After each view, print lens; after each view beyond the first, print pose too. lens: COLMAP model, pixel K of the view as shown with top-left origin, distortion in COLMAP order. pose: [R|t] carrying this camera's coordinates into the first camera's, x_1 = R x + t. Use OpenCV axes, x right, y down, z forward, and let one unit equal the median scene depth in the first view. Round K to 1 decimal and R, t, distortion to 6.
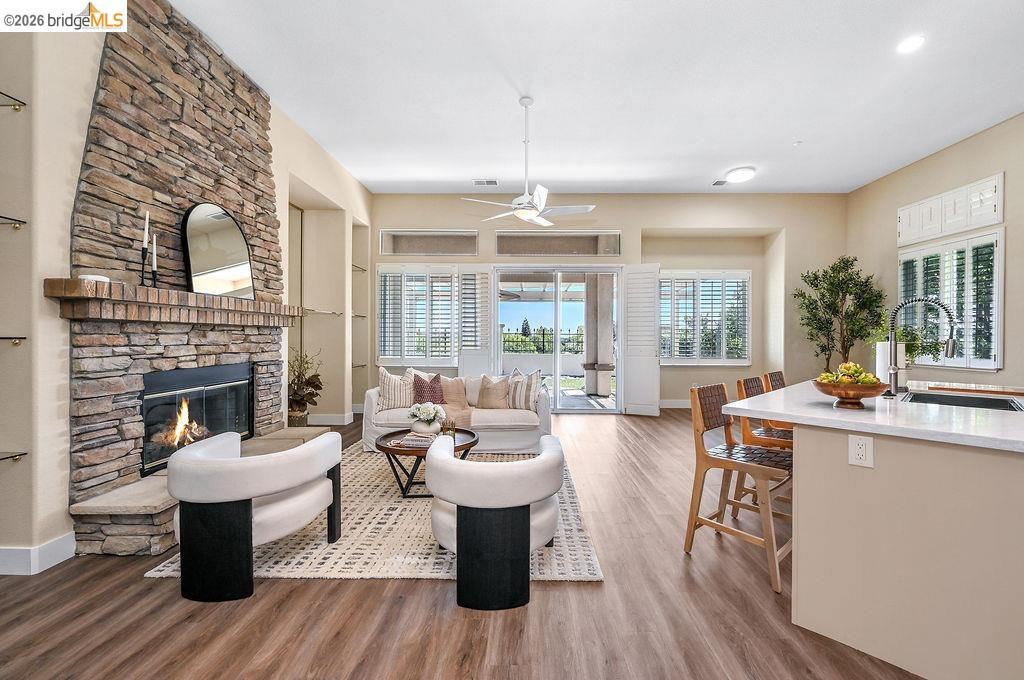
lens RADIAL K [[403.7, 0, 512.3], [0, 403.7, 337.7], [0, 0, 1]] dist [0.000621, 0.000409]
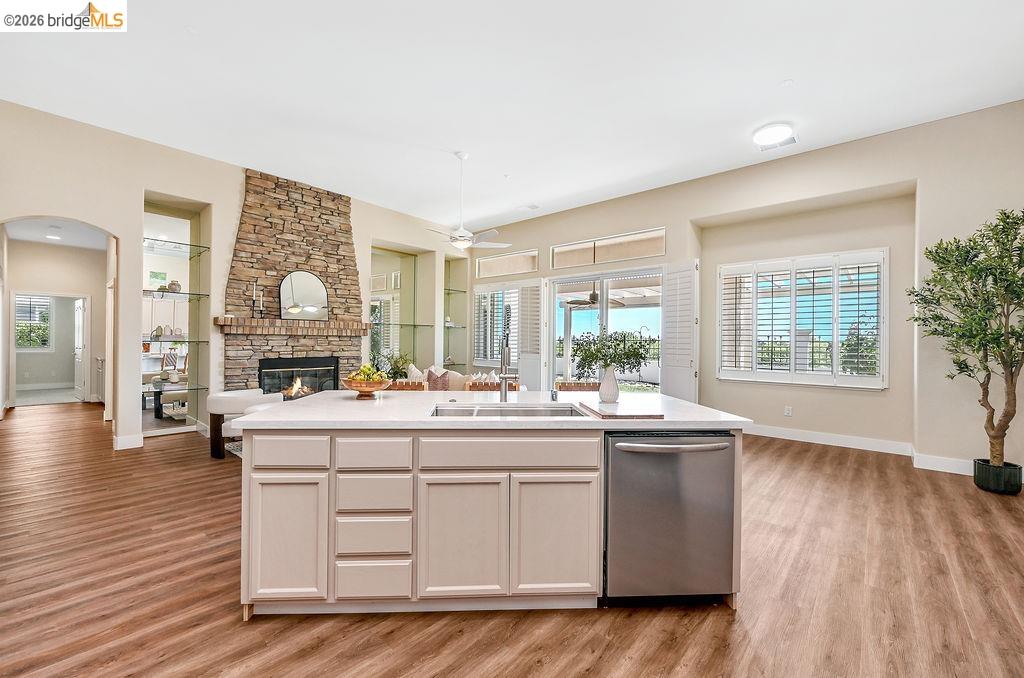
lens RADIAL K [[403.7, 0, 513.0], [0, 403.7, 340.8], [0, 0, 1]] dist [0.000621, 0.000409]
pose [[0.769735, 0.003162, -0.638356, 1.320068], [-0.008384, 0.999952, -0.005155, -0.005637], [0.638308, 0.009320, 0.769724, 0.204695]]
